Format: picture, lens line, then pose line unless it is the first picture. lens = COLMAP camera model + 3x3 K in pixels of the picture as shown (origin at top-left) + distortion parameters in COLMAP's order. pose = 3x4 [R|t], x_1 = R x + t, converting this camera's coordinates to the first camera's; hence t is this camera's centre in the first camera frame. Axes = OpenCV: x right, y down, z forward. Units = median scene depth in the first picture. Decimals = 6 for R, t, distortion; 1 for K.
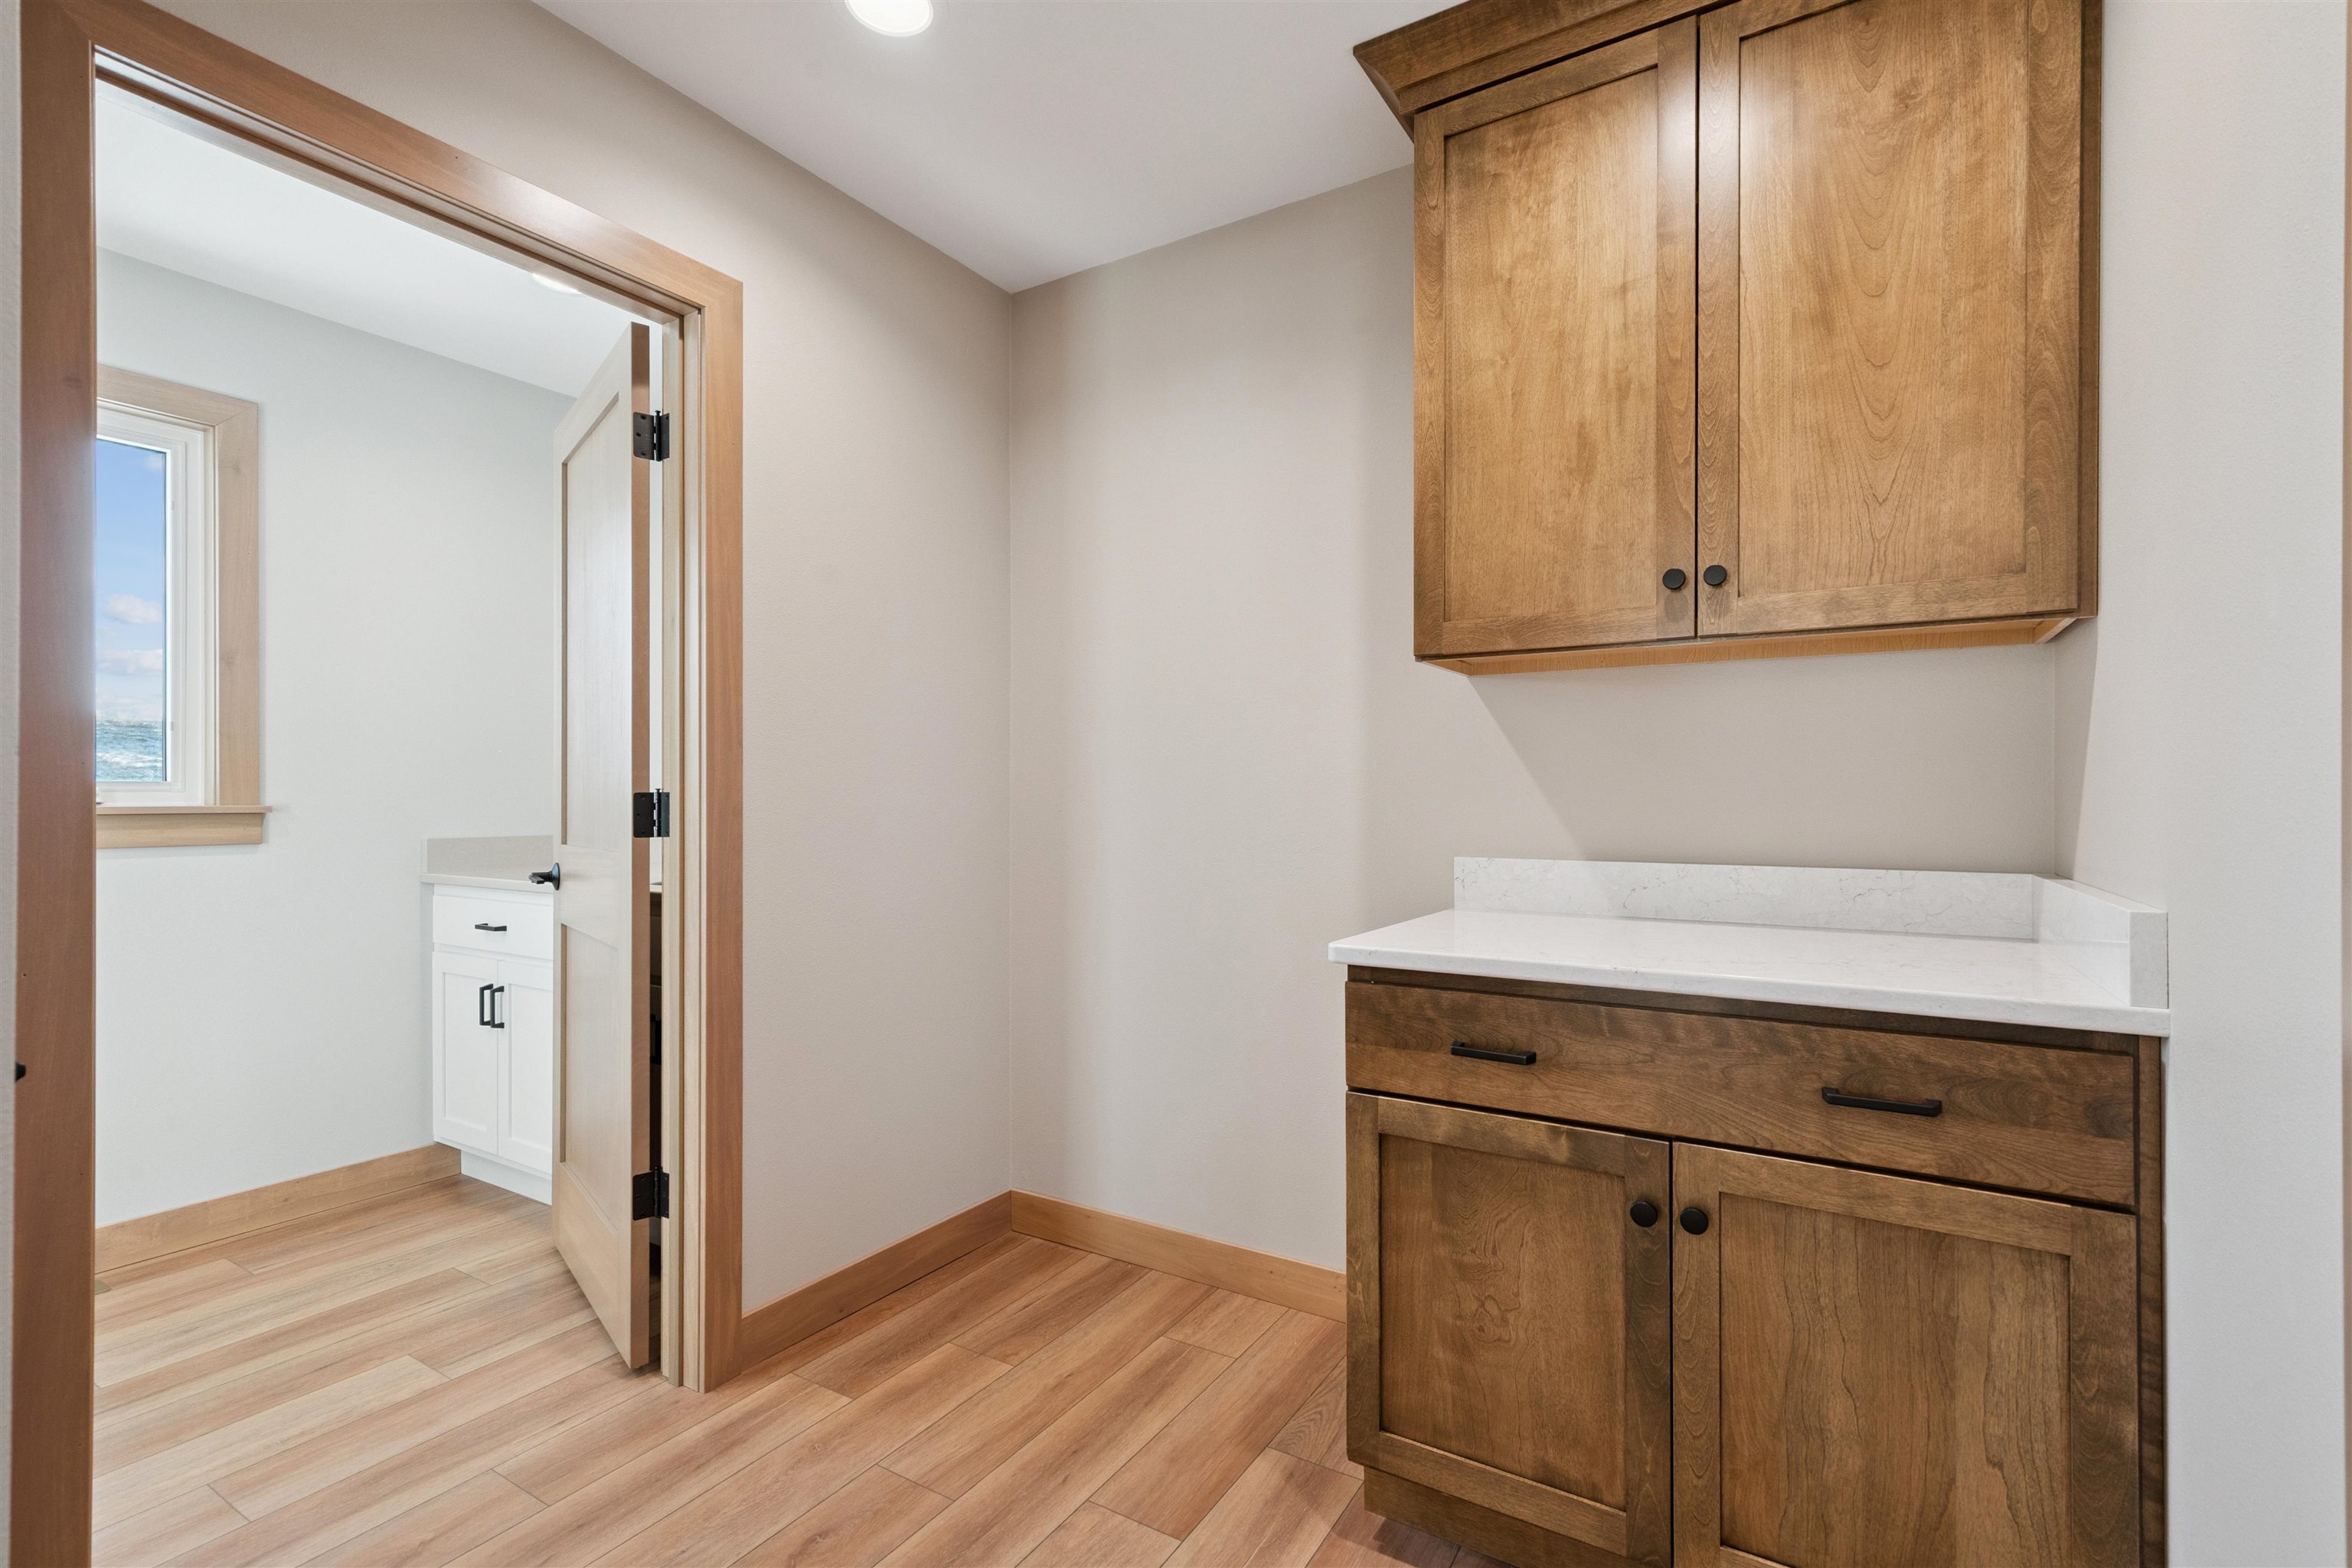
lens RADIAL K [[1056.7, 0, 1185.6], [0, 1056.7, 792.8], [0, 0, 1]] dist [-0.000193, 0.001271]
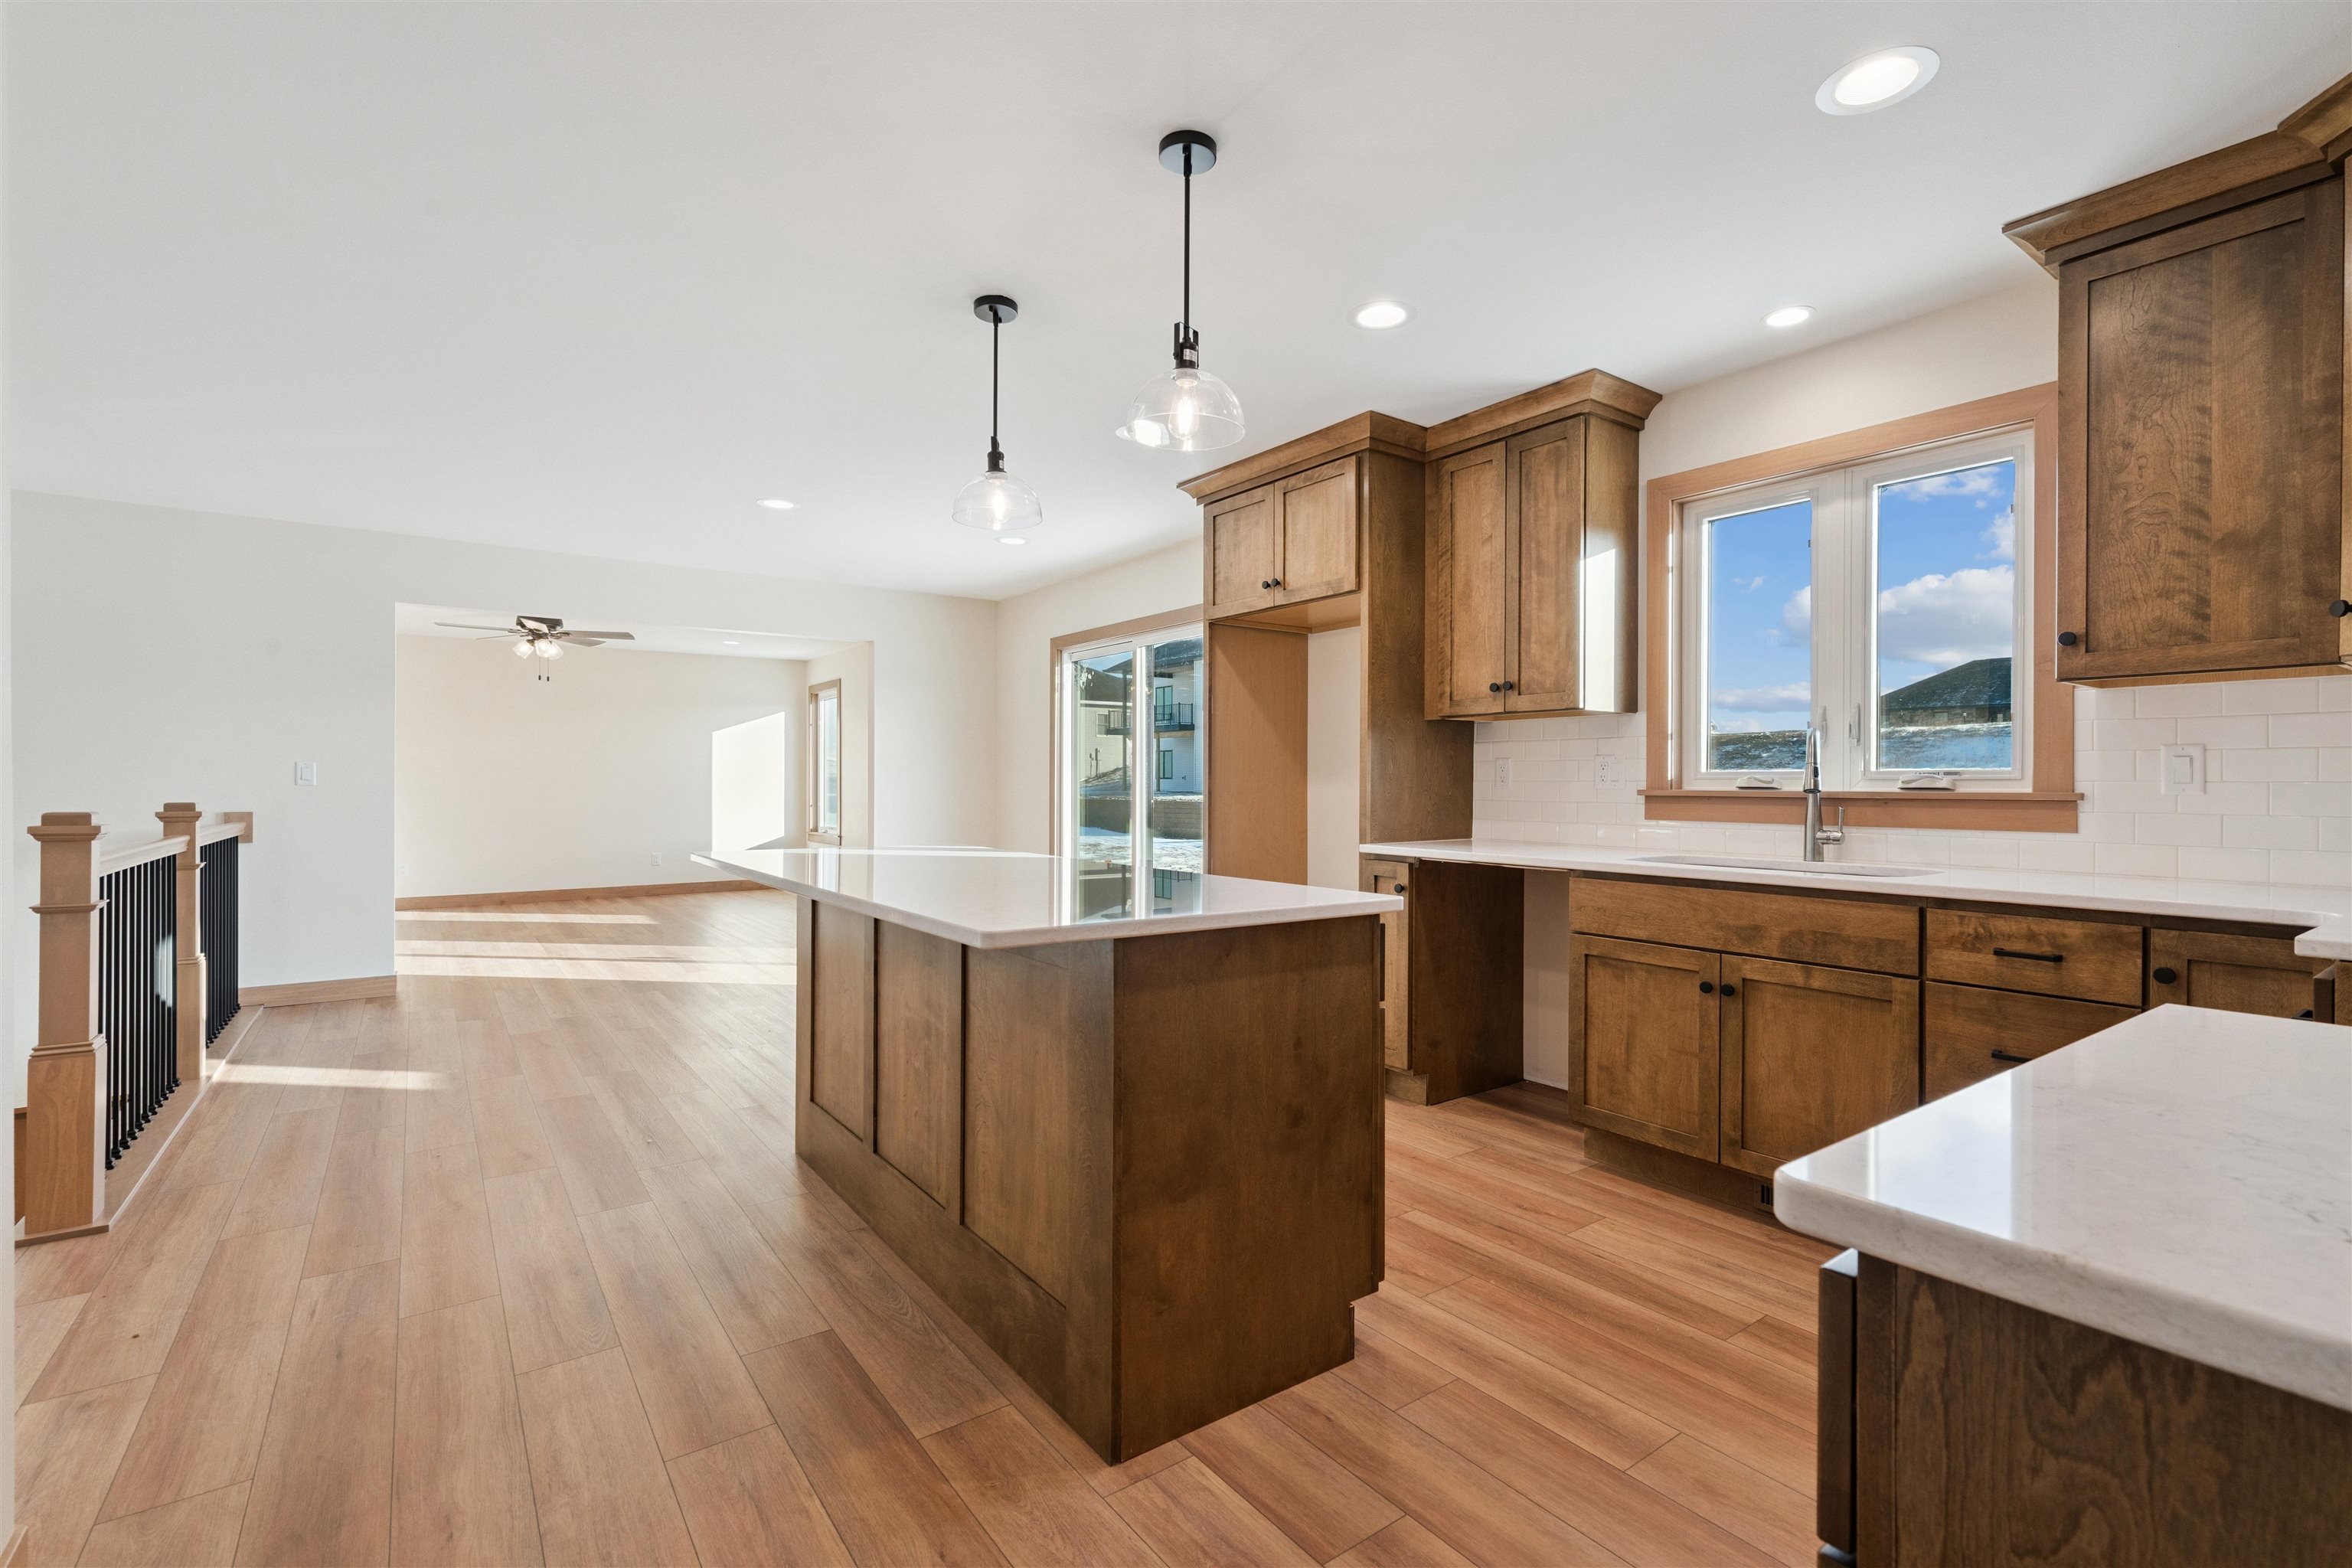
lens RADIAL K [[1056.7, 0, 1180.5], [0, 1056.7, 777.8], [0, 0, 1]] dist [-0.000193, 0.001271]
pose [[-0.384756, -0.006802, -0.922993, 1.296633], [0.000130, 0.999972, -0.007424, 0.017958], [0.923018, -0.002977, -0.384744, 1.969060]]
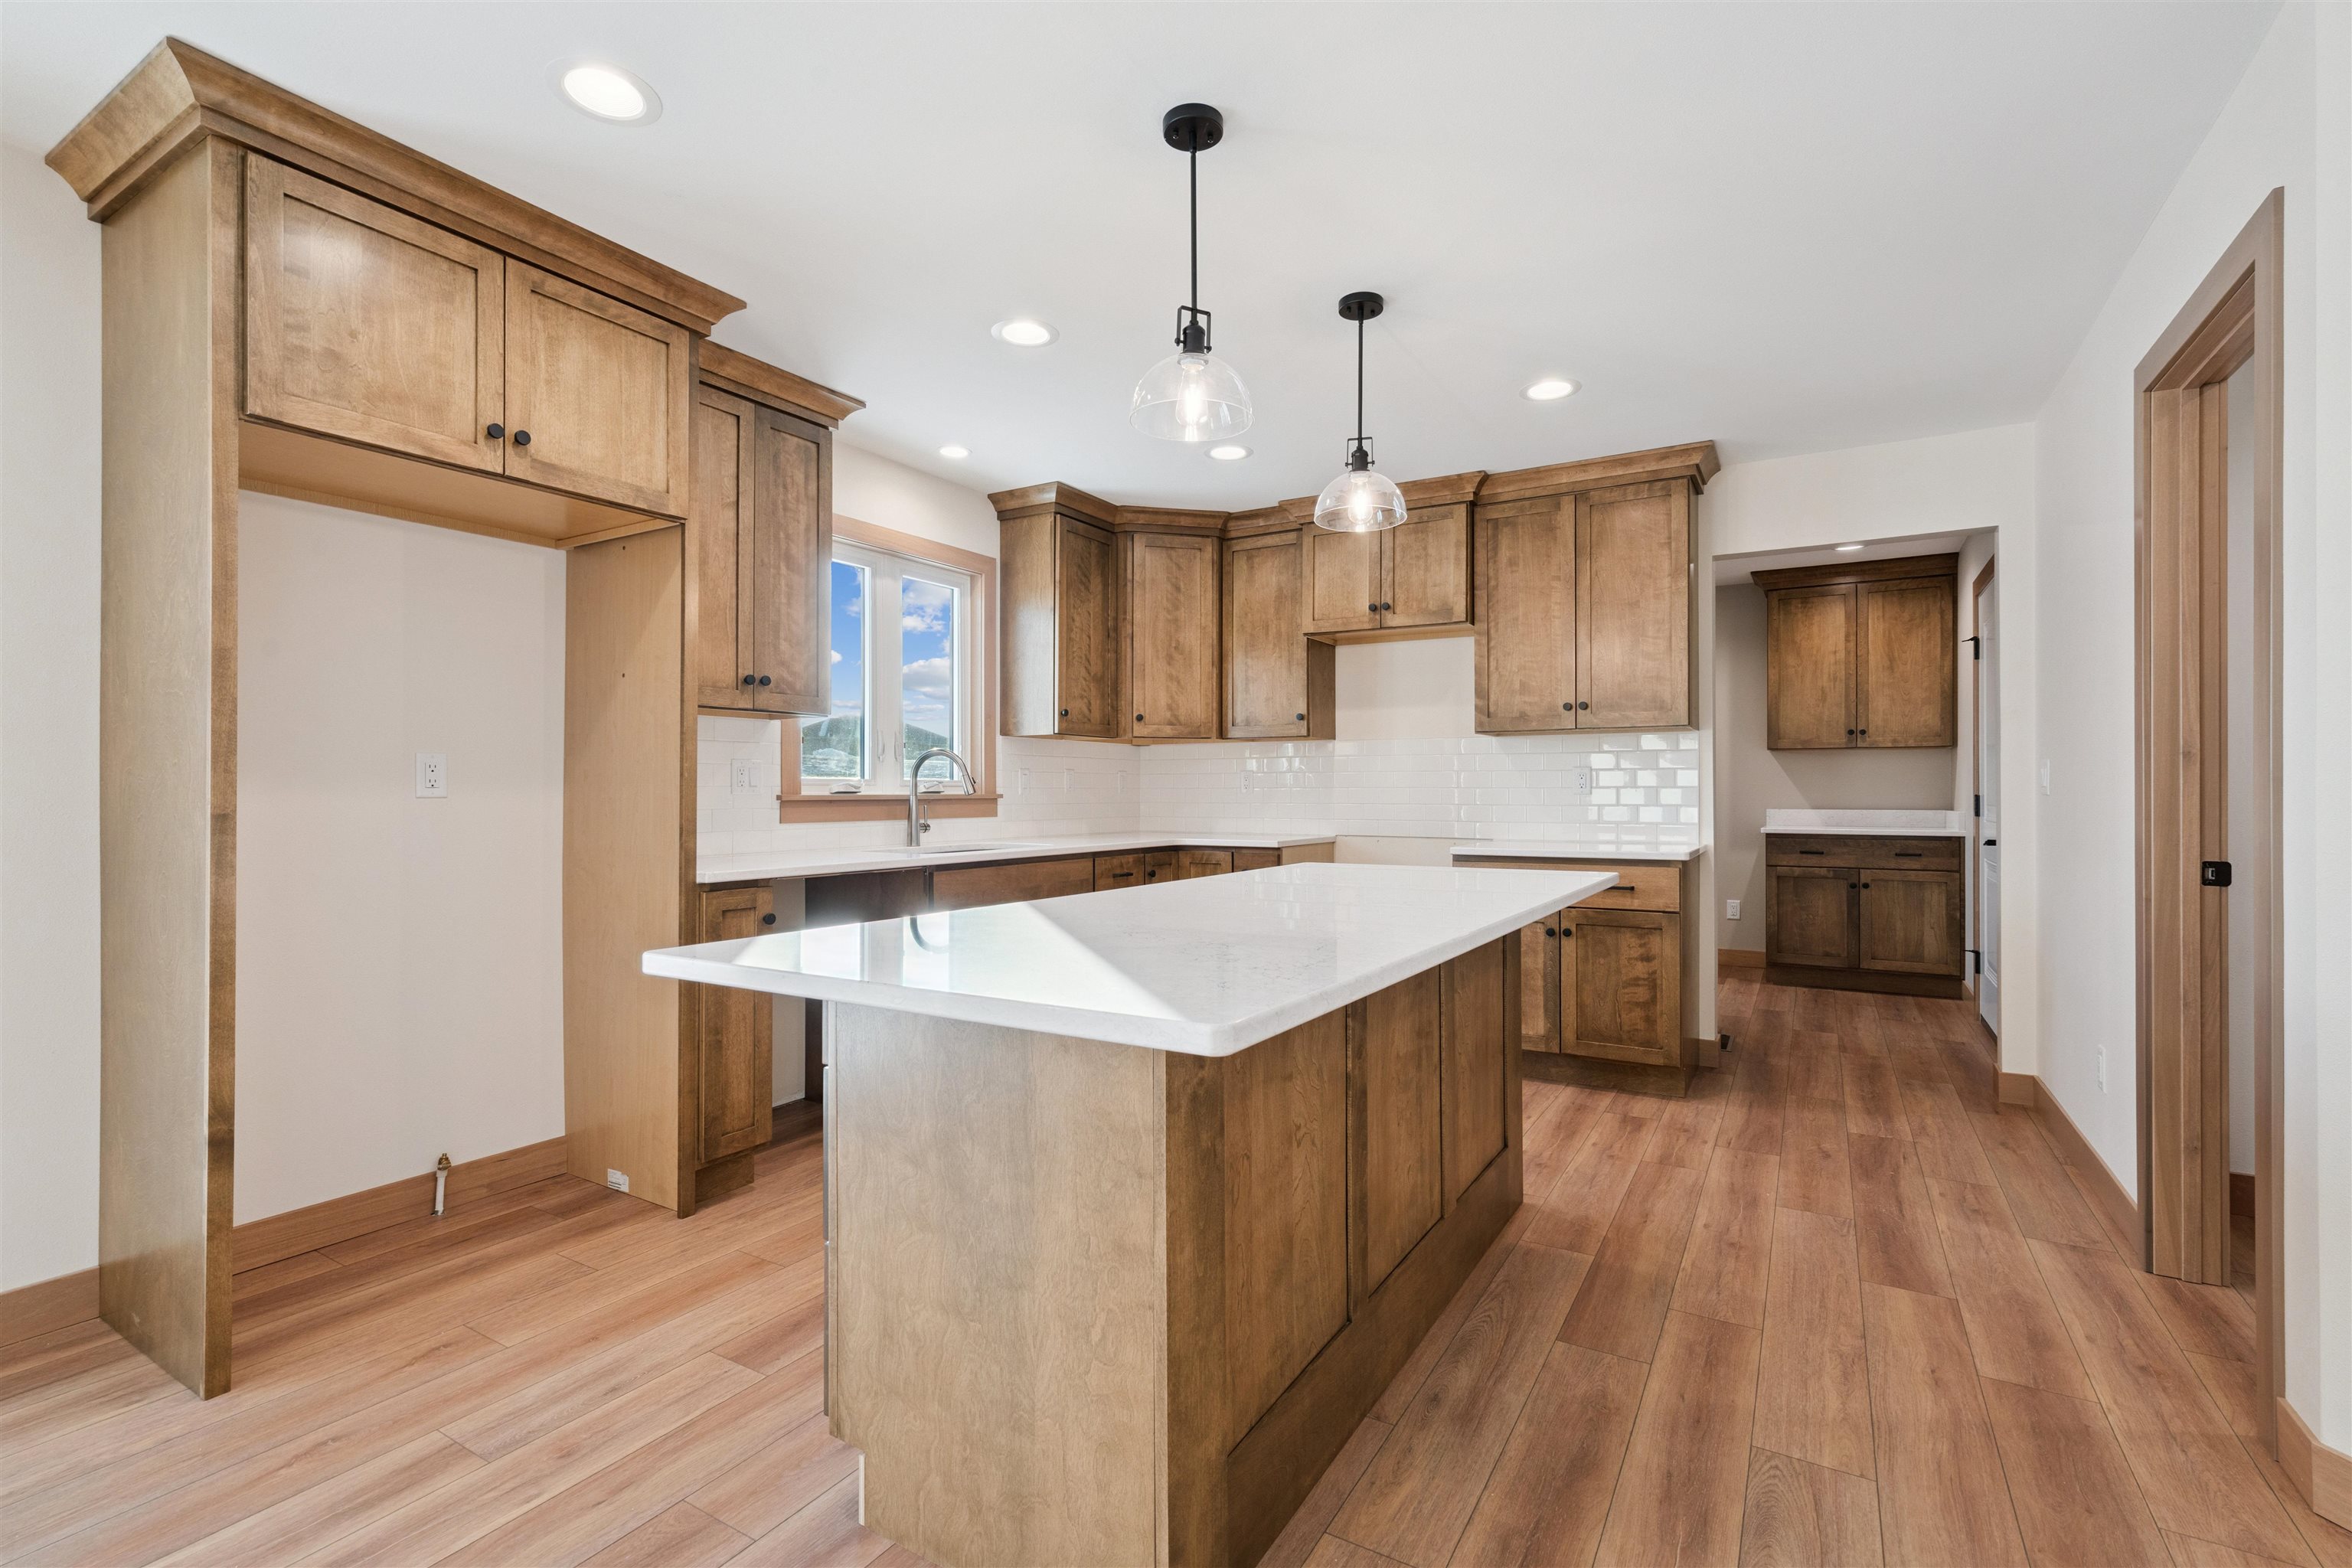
lens RADIAL K [[1056.7, 0, 1181.7], [0, 1056.7, 781.5], [0, 0, 1]] dist [-0.000193, 0.001271]
pose [[0.999960, 0.001733, 0.008829, -1.893222], [-0.001690, 0.999987, -0.004882, -0.002501], [-0.008837, 0.004866, 0.999949, -2.659171]]
